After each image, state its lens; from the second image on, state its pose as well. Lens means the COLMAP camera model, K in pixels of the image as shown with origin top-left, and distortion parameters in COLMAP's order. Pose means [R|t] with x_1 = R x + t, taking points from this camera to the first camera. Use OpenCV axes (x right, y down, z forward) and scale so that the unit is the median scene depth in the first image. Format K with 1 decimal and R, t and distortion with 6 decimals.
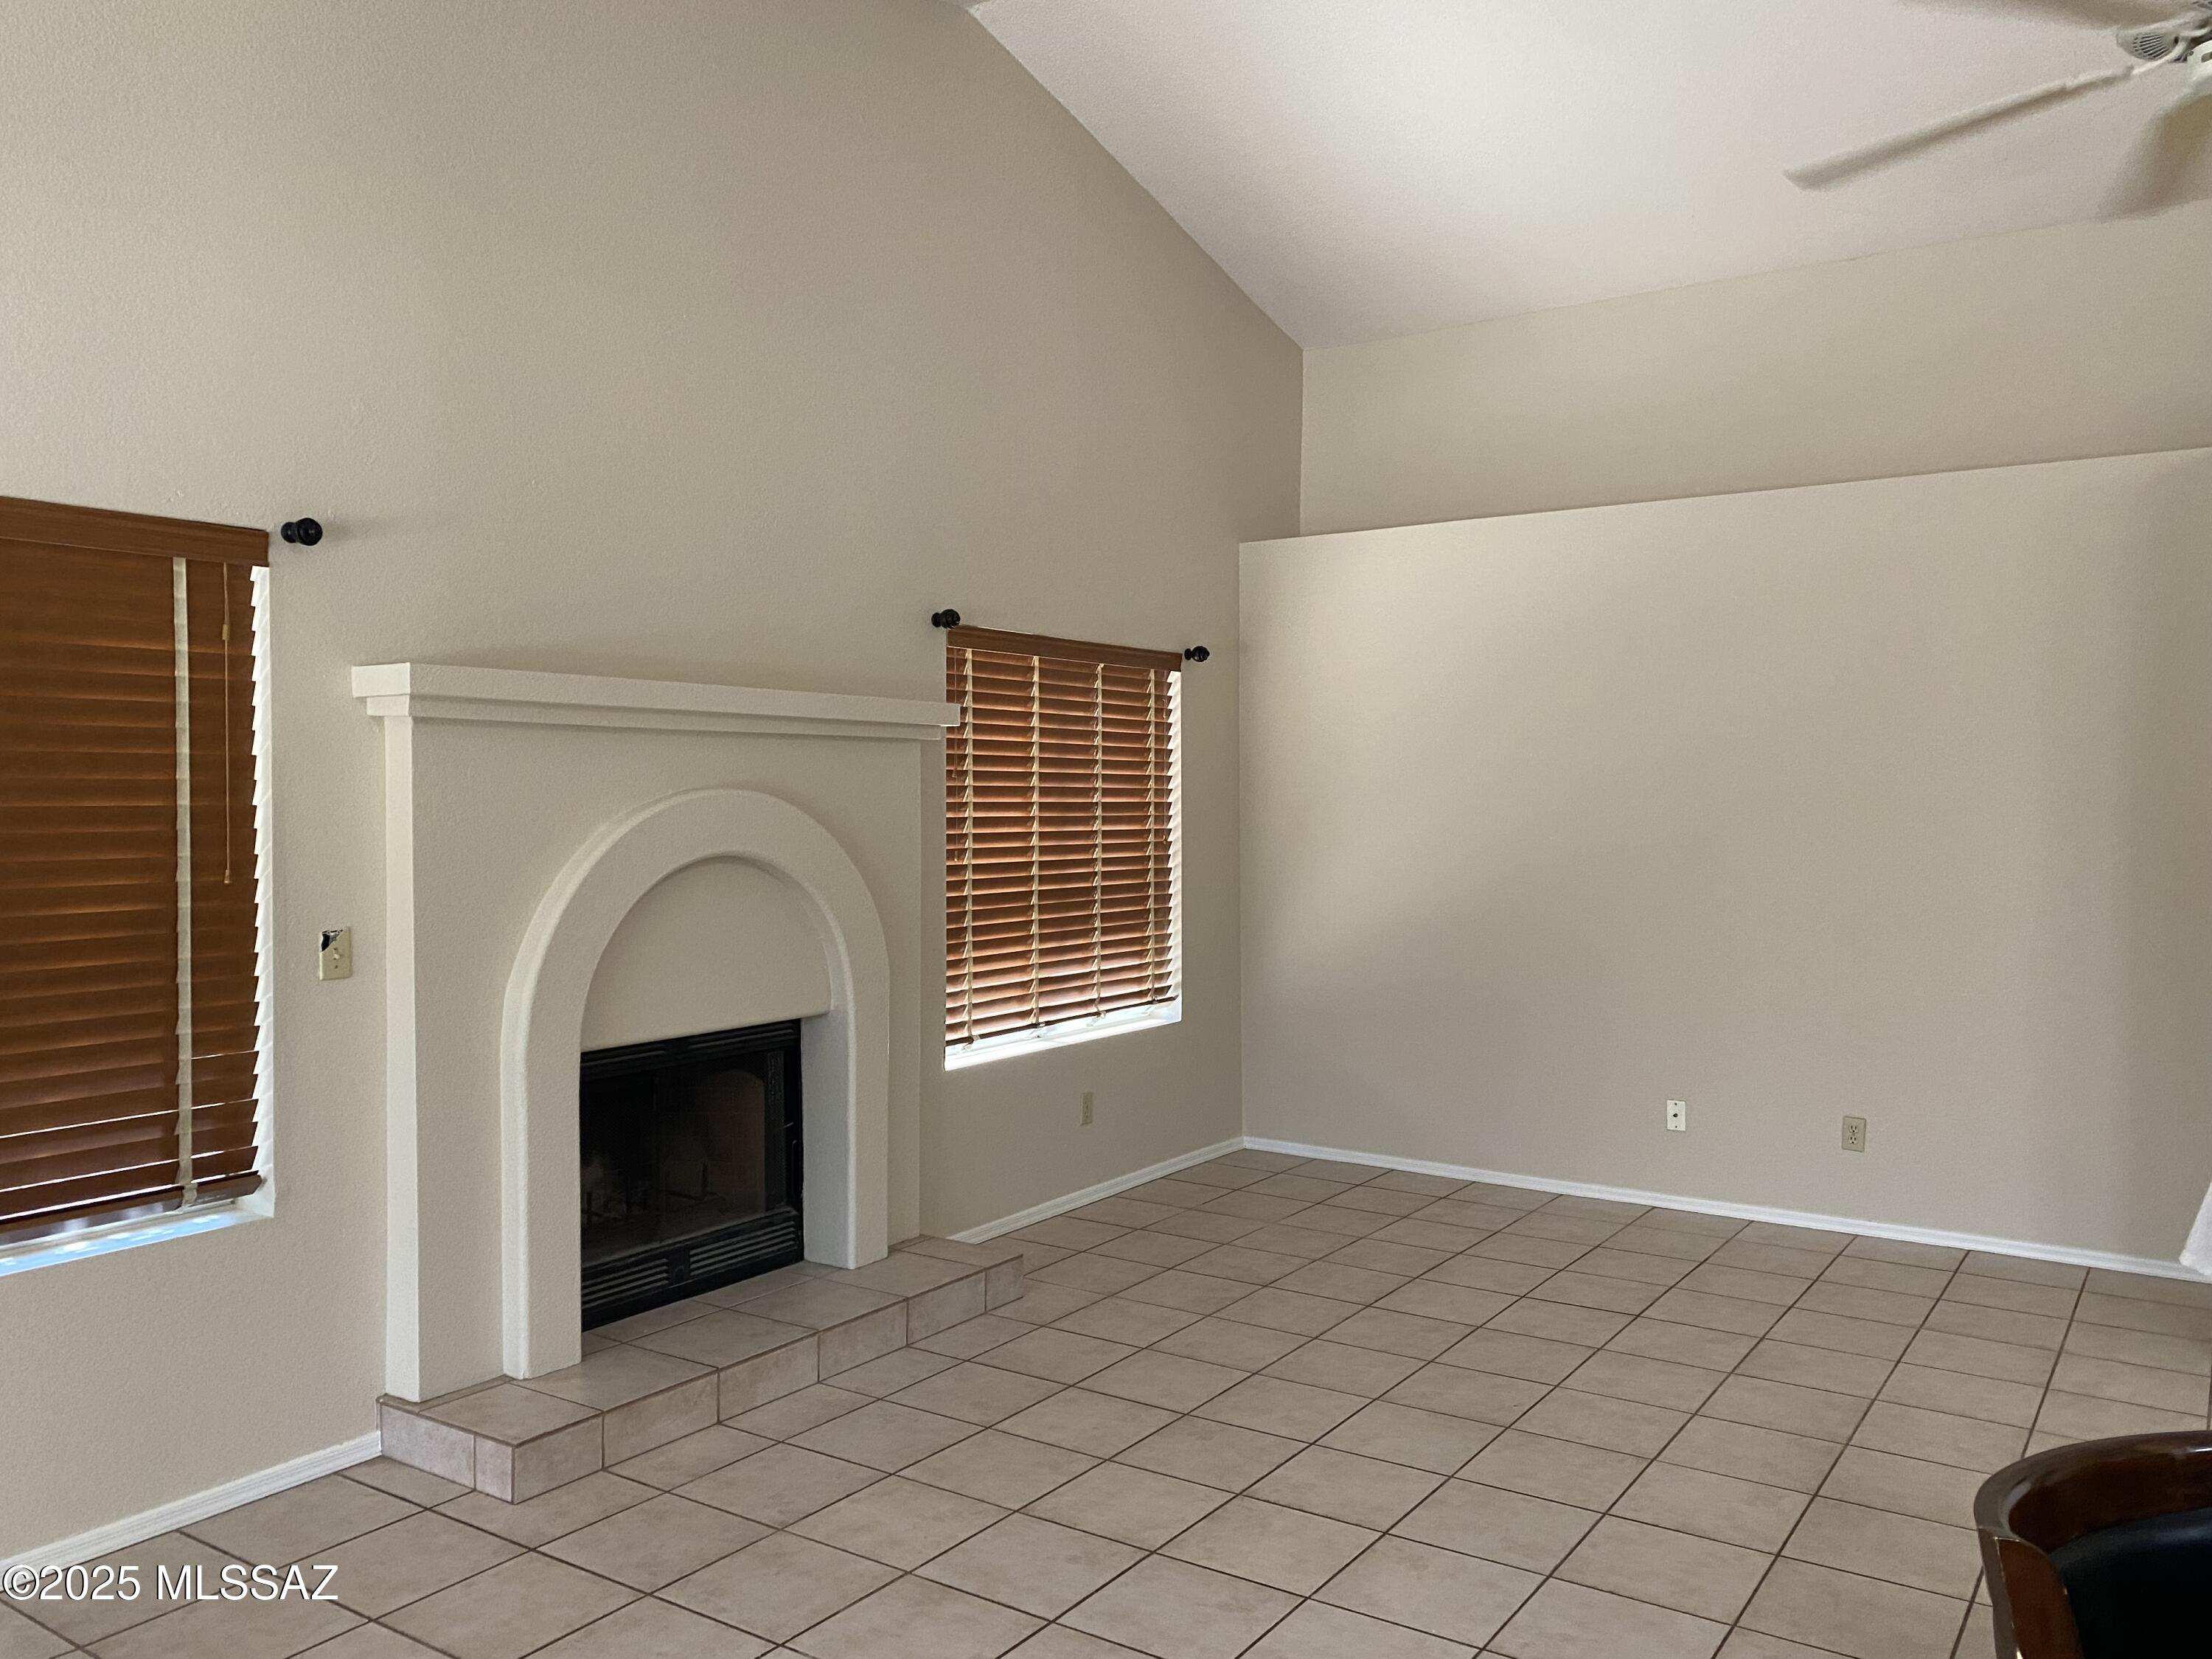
lens RADIAL K [[1712.2, 0, 1106.0], [0, 1712.2, 829.5], [0, 0, 1]] dist [0.010597, -0.057483]
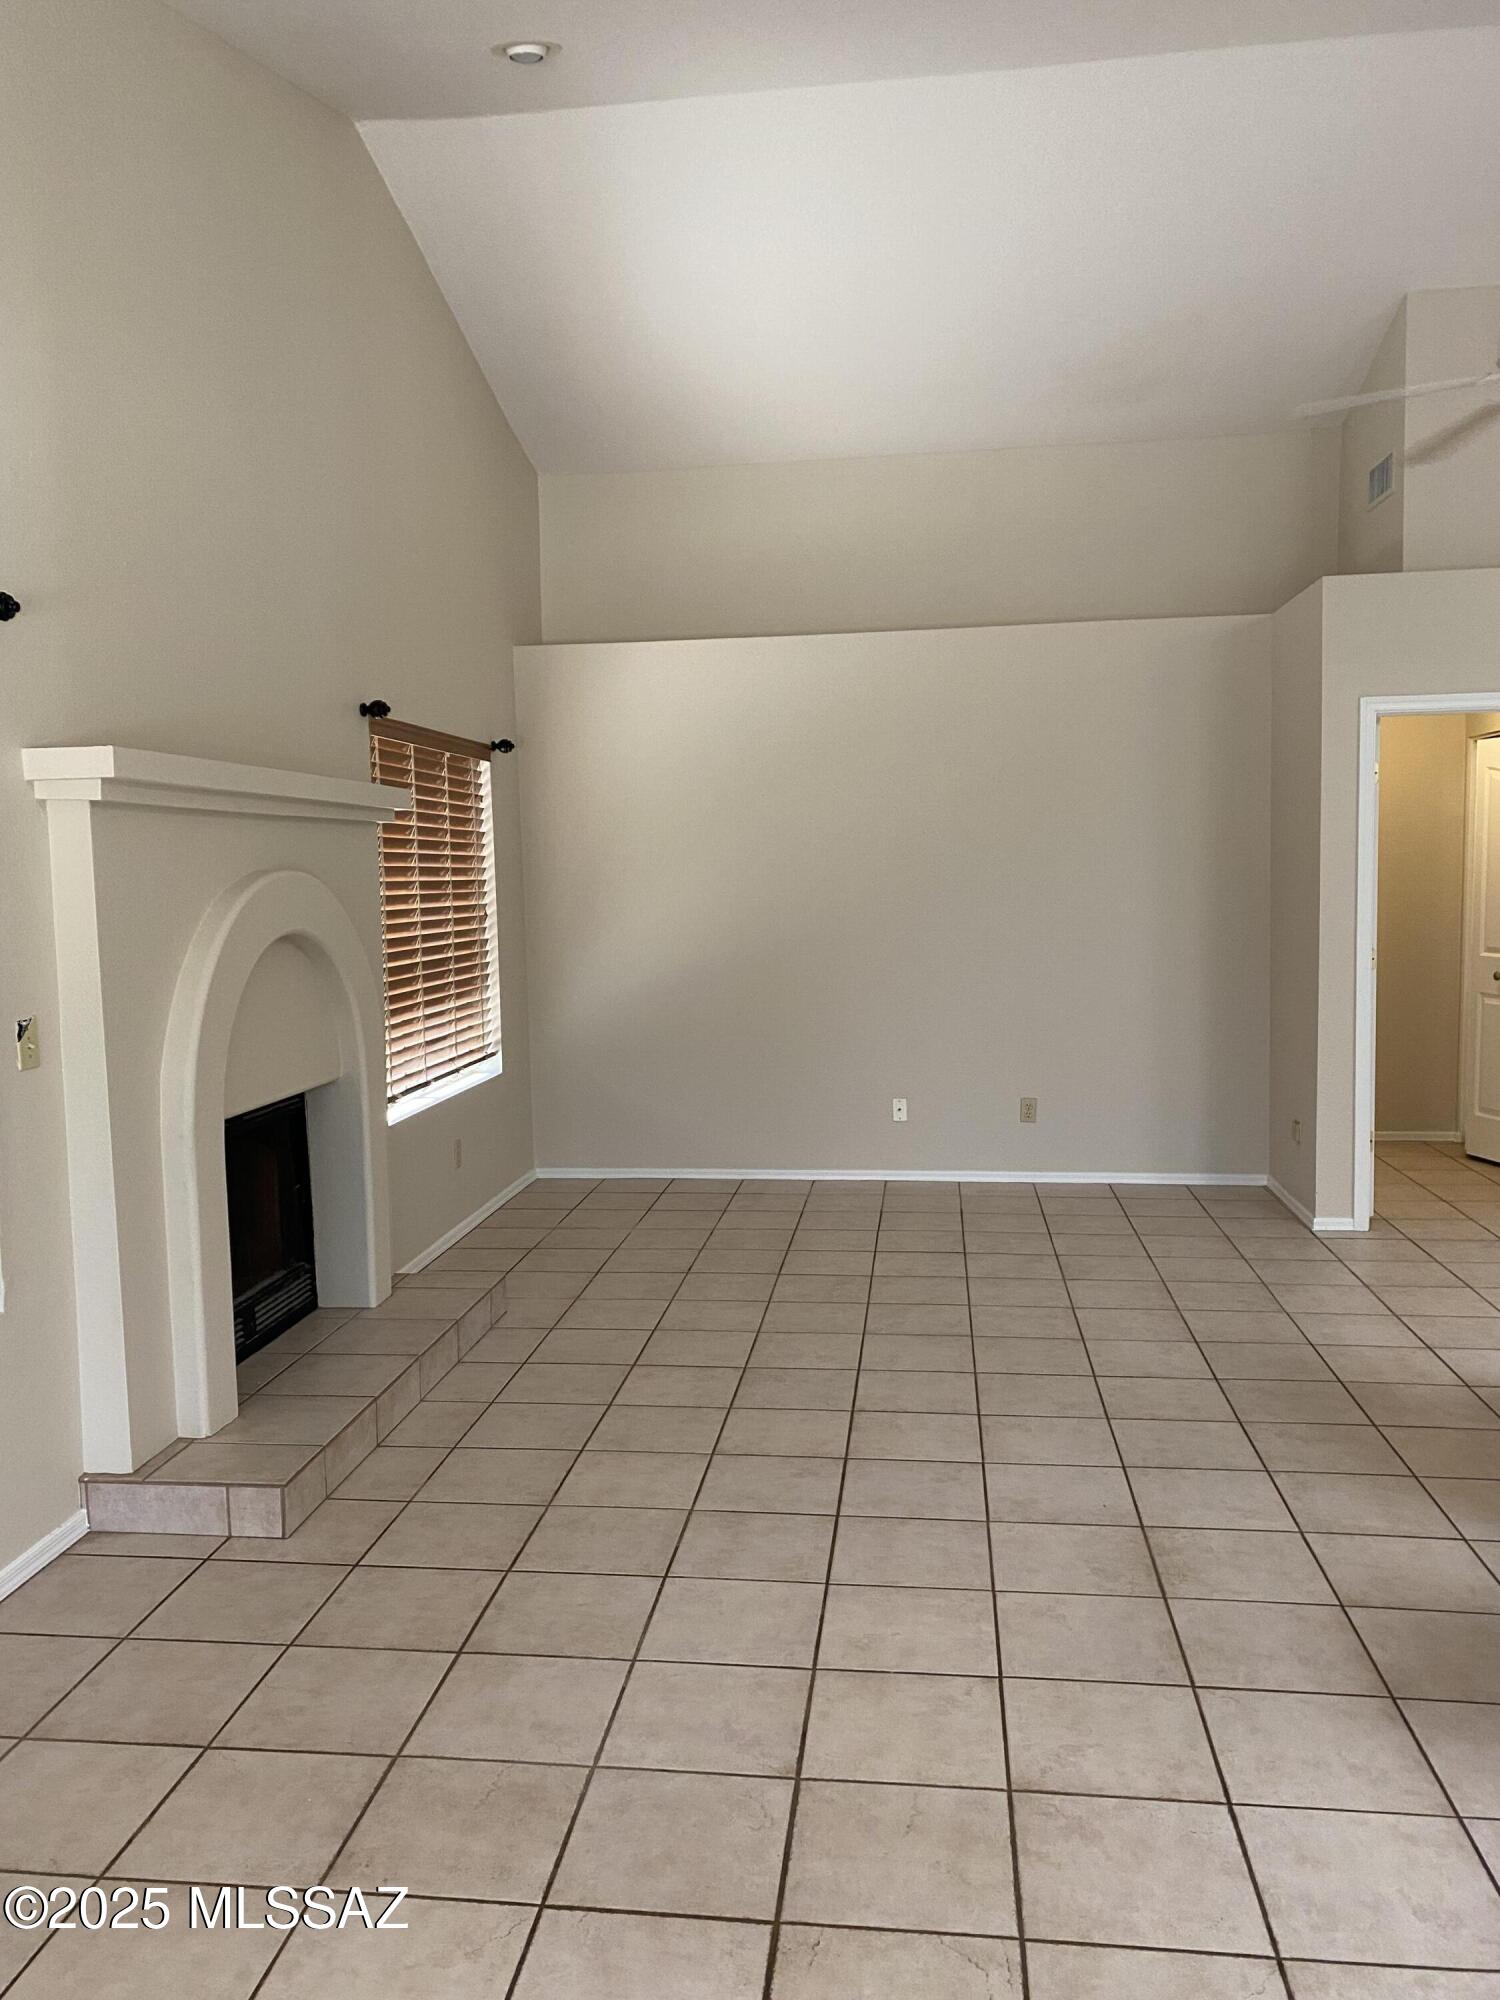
lens RADIAL K [[1520.3, 0, 717.0], [0, 1520.3, 1064.2], [0, 0, 1]] dist [0.073142, -0.311361]
pose [[0.902689, -0.083488, 0.422116, -0.351866], [0.042301, 0.993463, 0.106031, 0.006102], [-0.428208, -0.077857, 0.900320, 0.032947]]
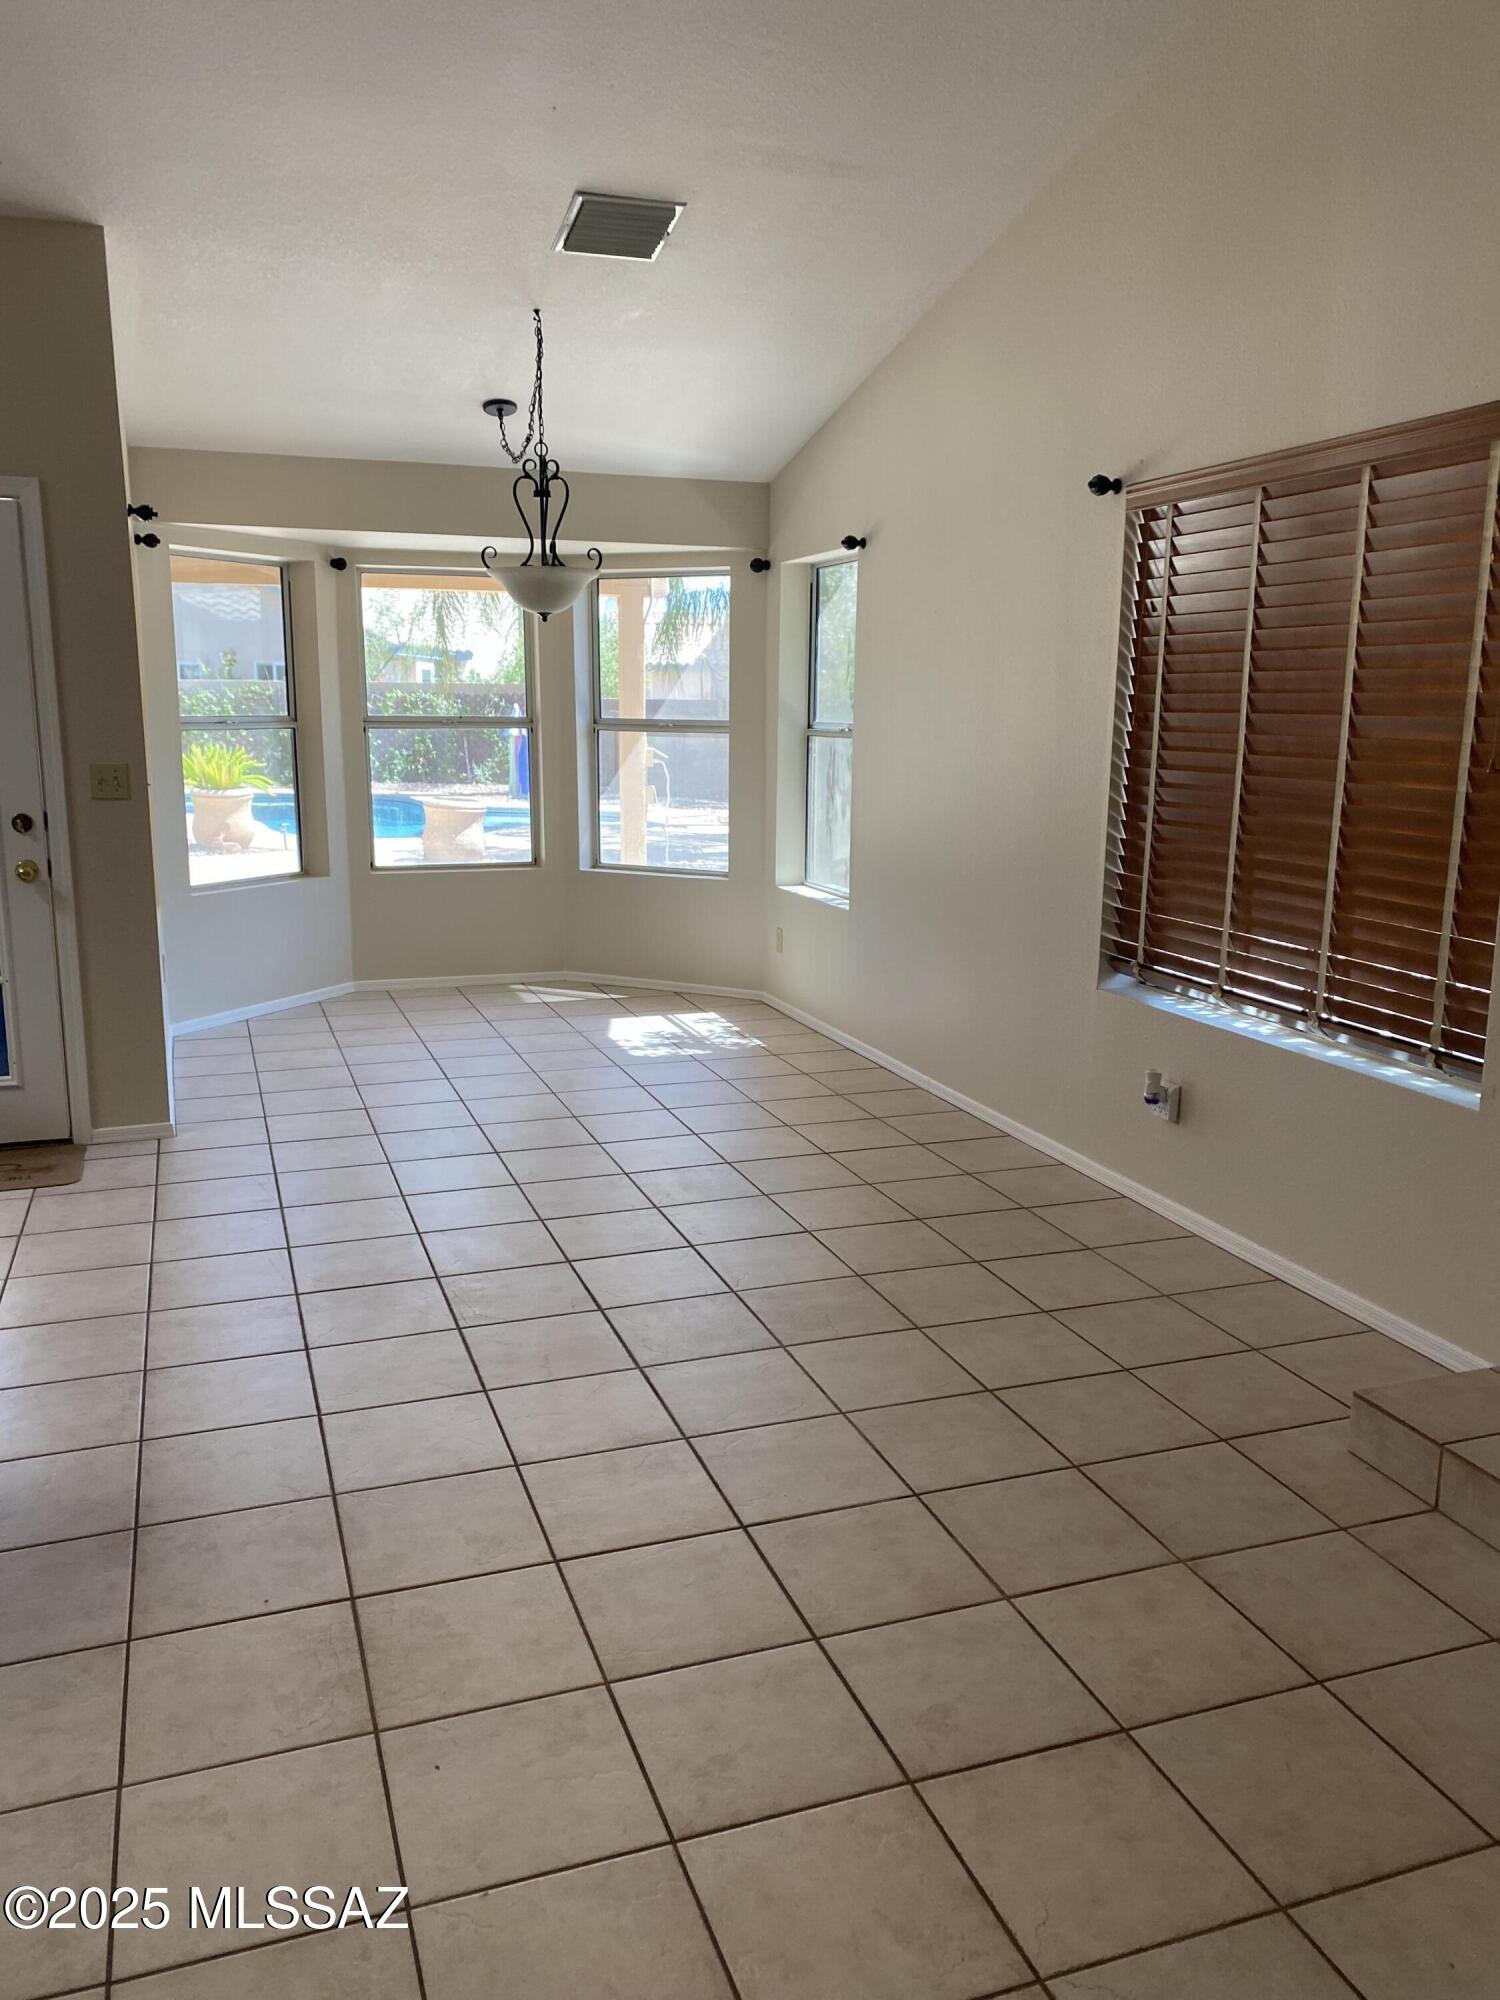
lens RADIAL K [[1548.1, 0, 750.0], [0, 1548.1, 1000.0], [0, 0, 1]] dist [0.010597, -0.057483]
pose [[-0.602513, 0.143956, -0.785019, 0.351733], [-0.032989, 0.978266, 0.204713, -0.007773], [0.797427, 0.149239, -0.584669, 0.872704]]
